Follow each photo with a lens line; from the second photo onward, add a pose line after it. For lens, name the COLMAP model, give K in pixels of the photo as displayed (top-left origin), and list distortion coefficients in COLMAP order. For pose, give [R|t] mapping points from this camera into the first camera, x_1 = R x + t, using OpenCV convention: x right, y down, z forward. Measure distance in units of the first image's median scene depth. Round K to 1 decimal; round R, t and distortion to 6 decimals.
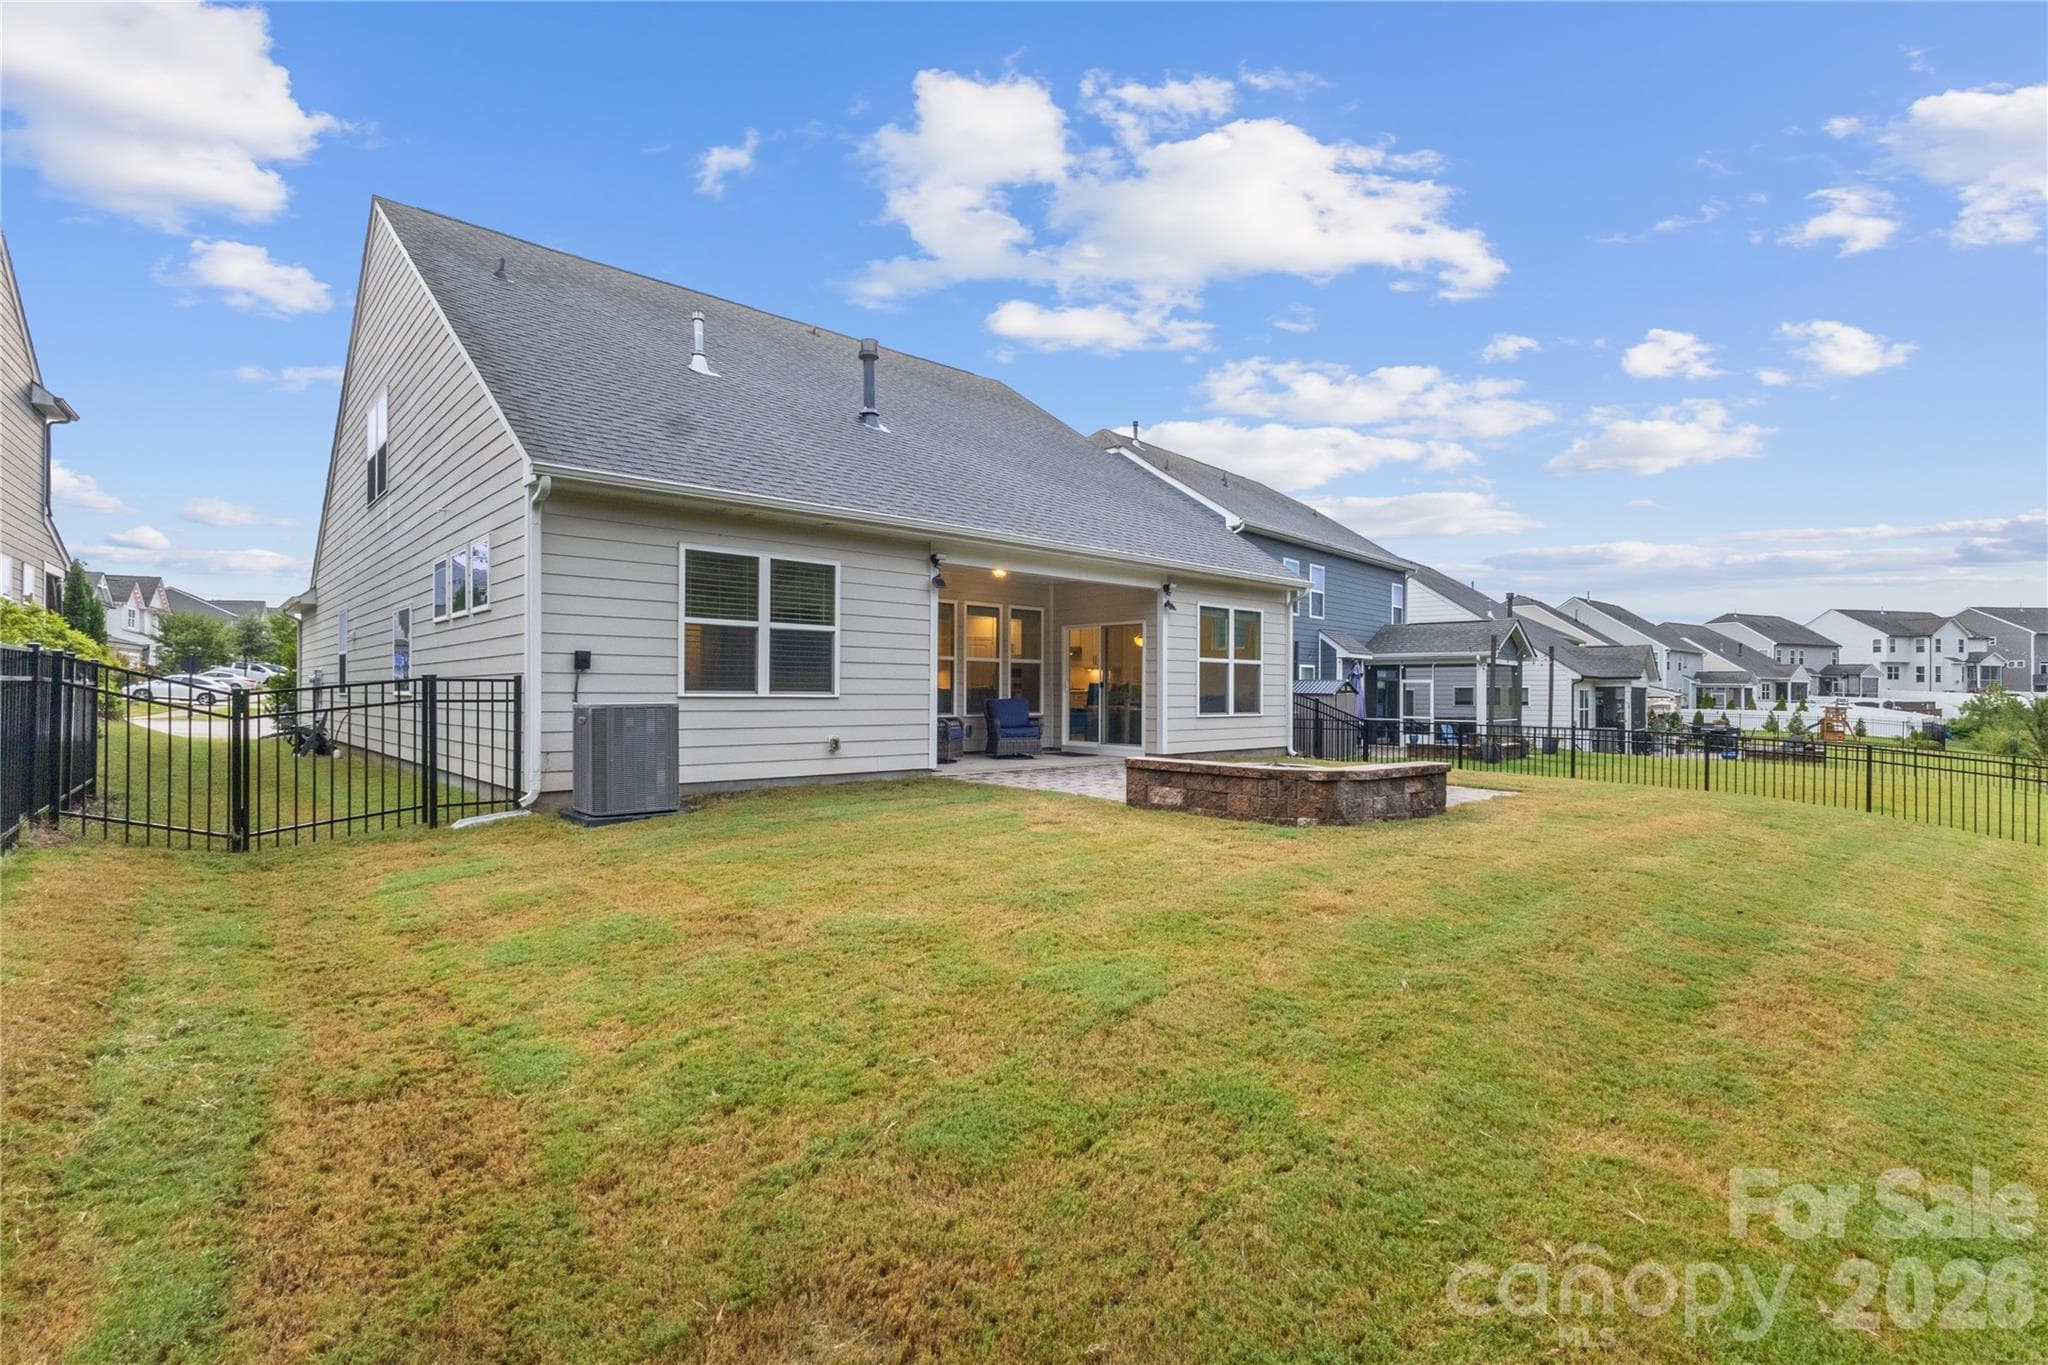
lens RADIAL K [[948.6, 0, 1018.7], [0, 948.6, 693.7], [0, 0, 1]] dist [0.001188, -0.000022]
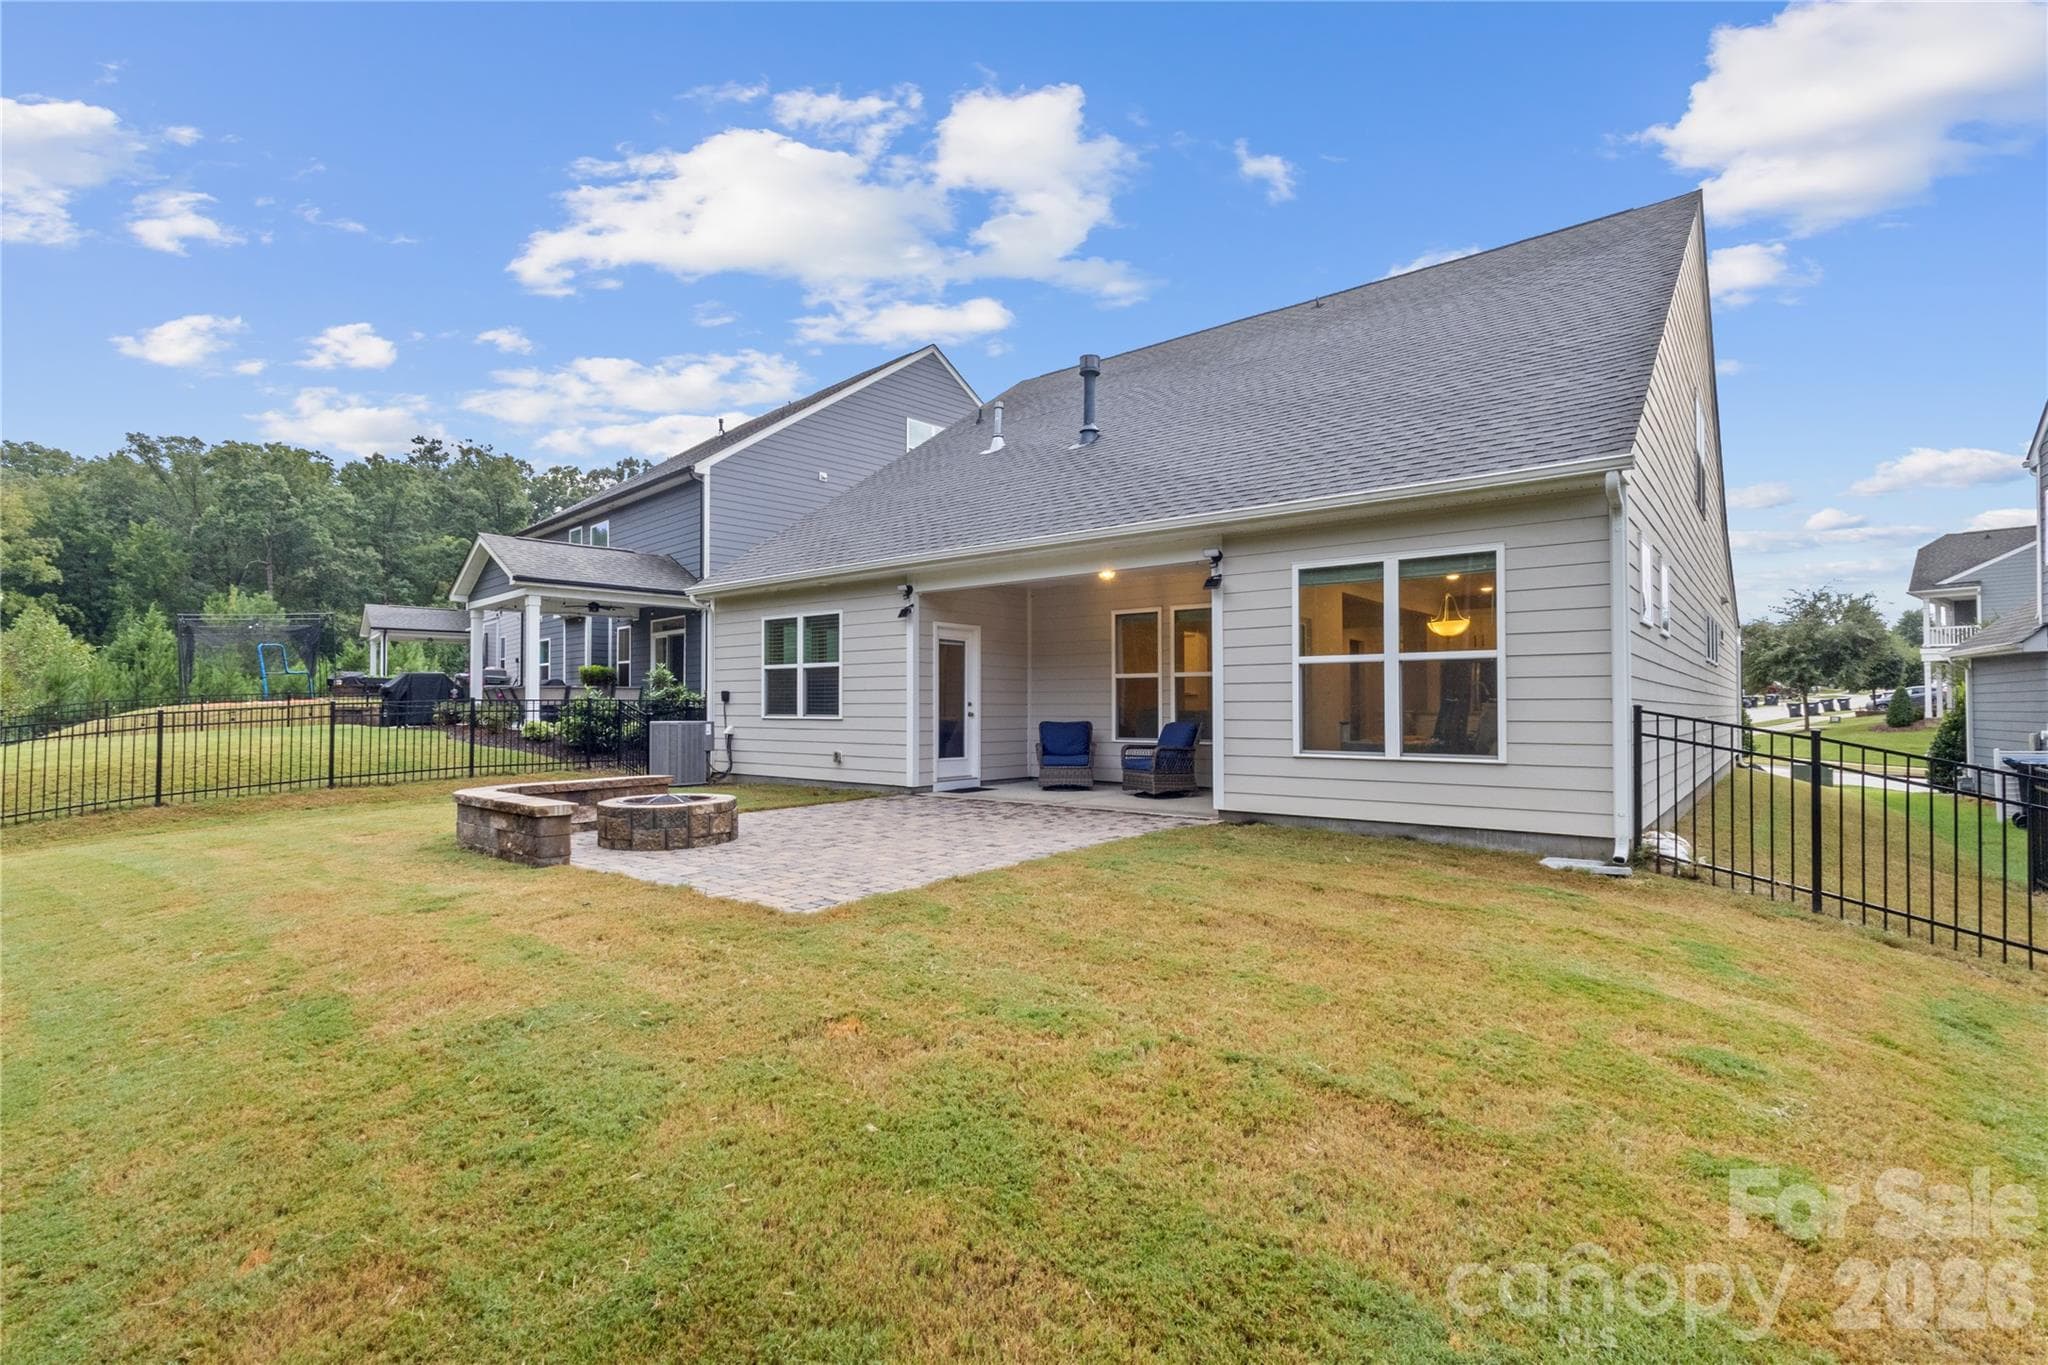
lens RADIAL K [[948.6, 0, 1018.7], [0, 948.6, 693.7], [0, 0, 1]] dist [0.001188, -0.000022]
pose [[0.152149, -0.021162, -0.988131, 0.973539], [0.001150, 0.999774, -0.021234, -0.002807], [0.988357, 0.002095, 0.152139, 0.952843]]
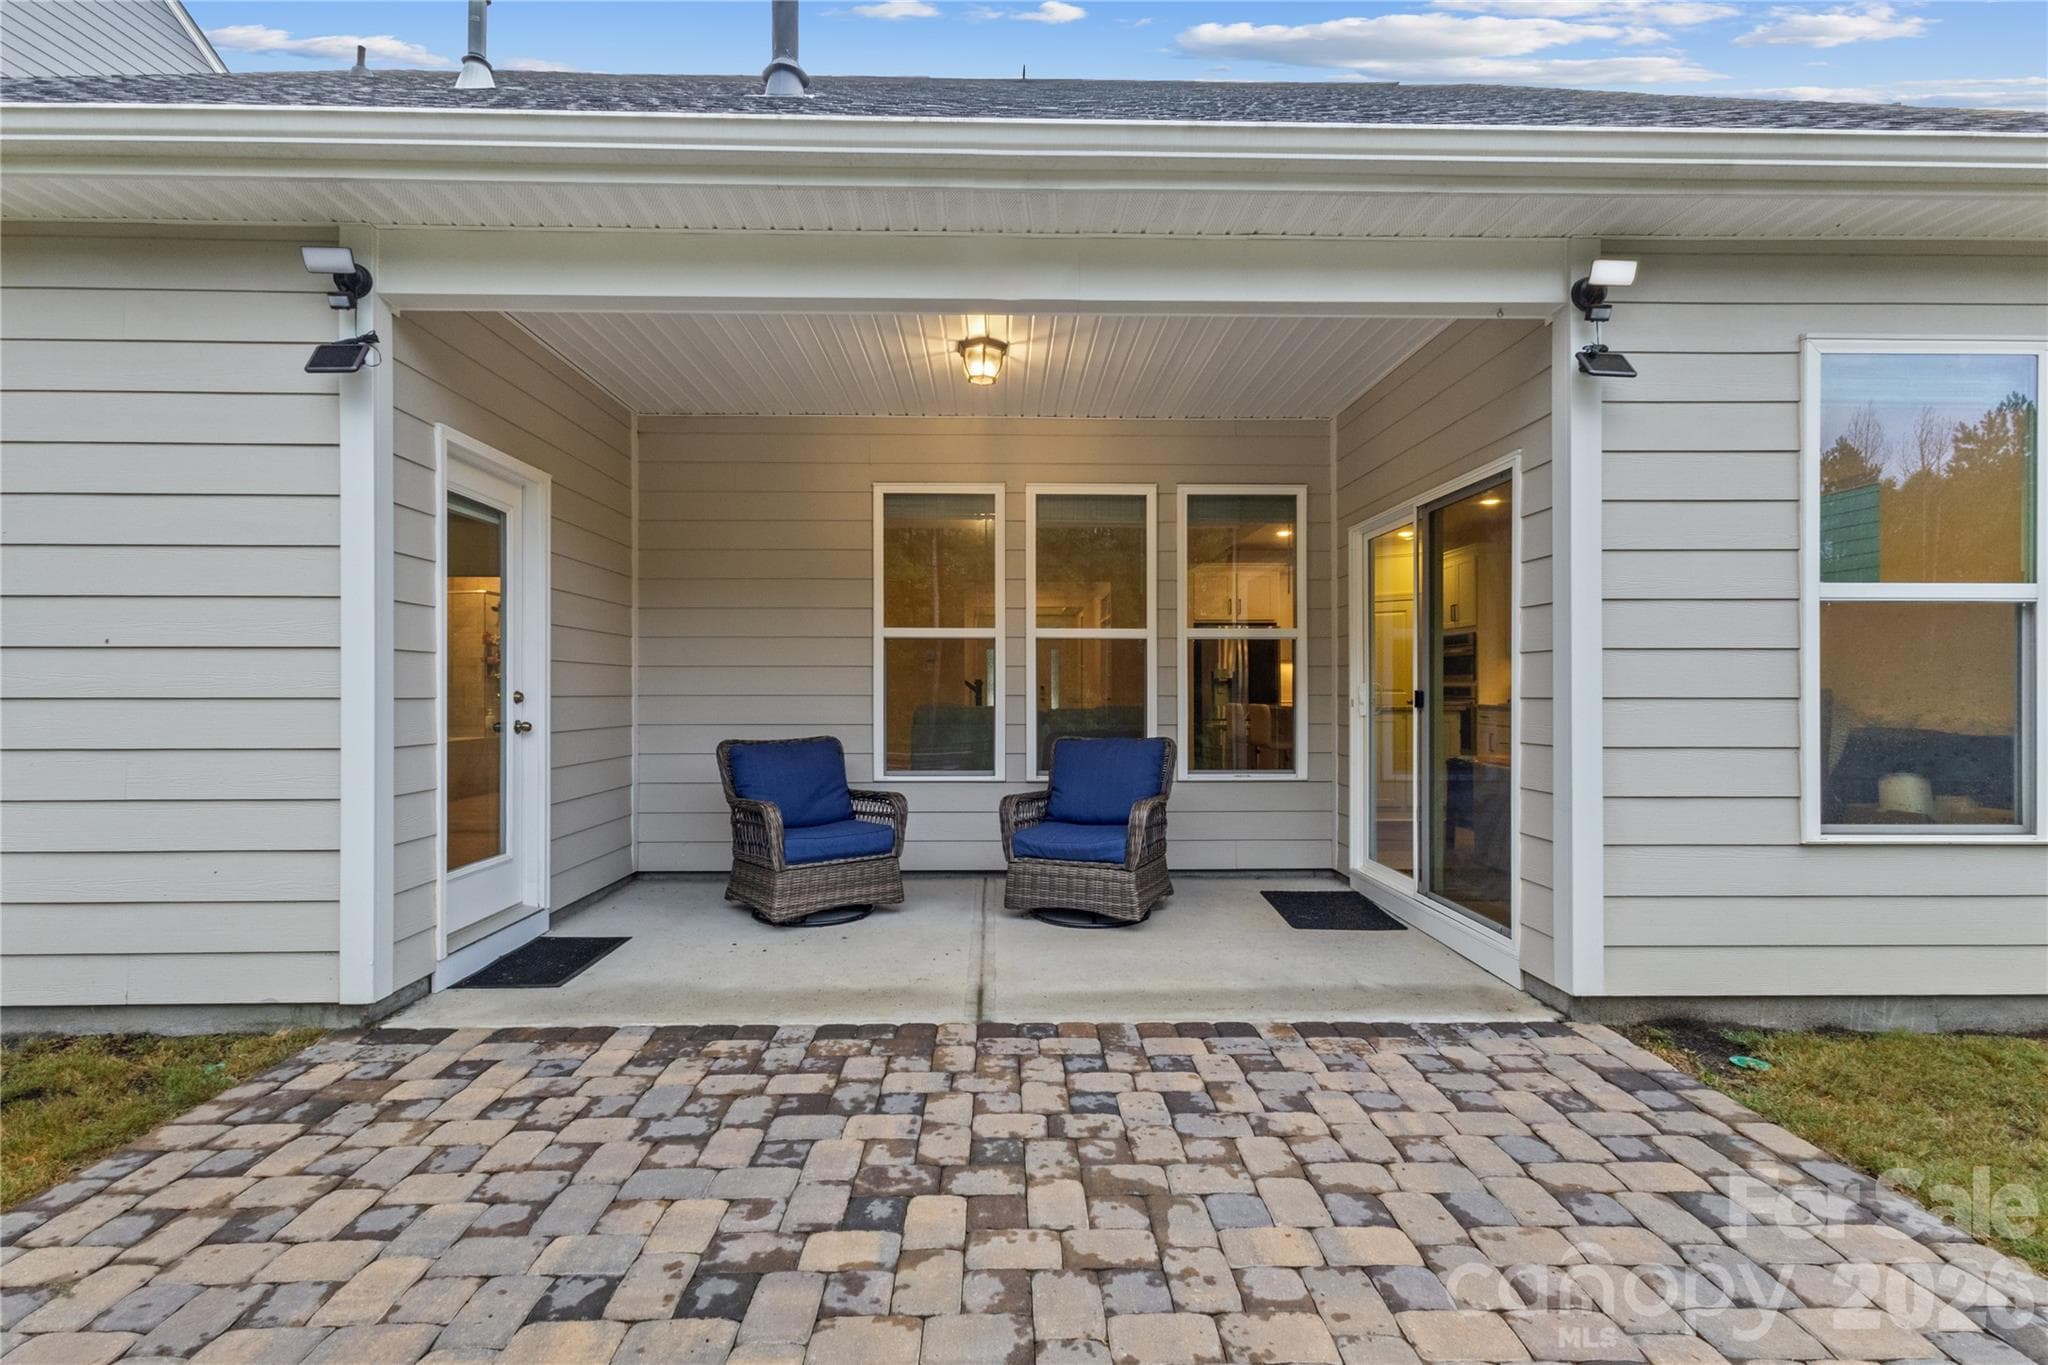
lens RADIAL K [[948.6, 0, 1018.7], [0, 948.6, 693.7], [0, 0, 1]] dist [0.001188, -0.000022]
pose [[0.755234, -0.002374, -0.655451, 0.252525], [0.003795, 0.999993, 0.000751, -0.015452], [0.655444, -0.003054, 0.755237, 0.907369]]
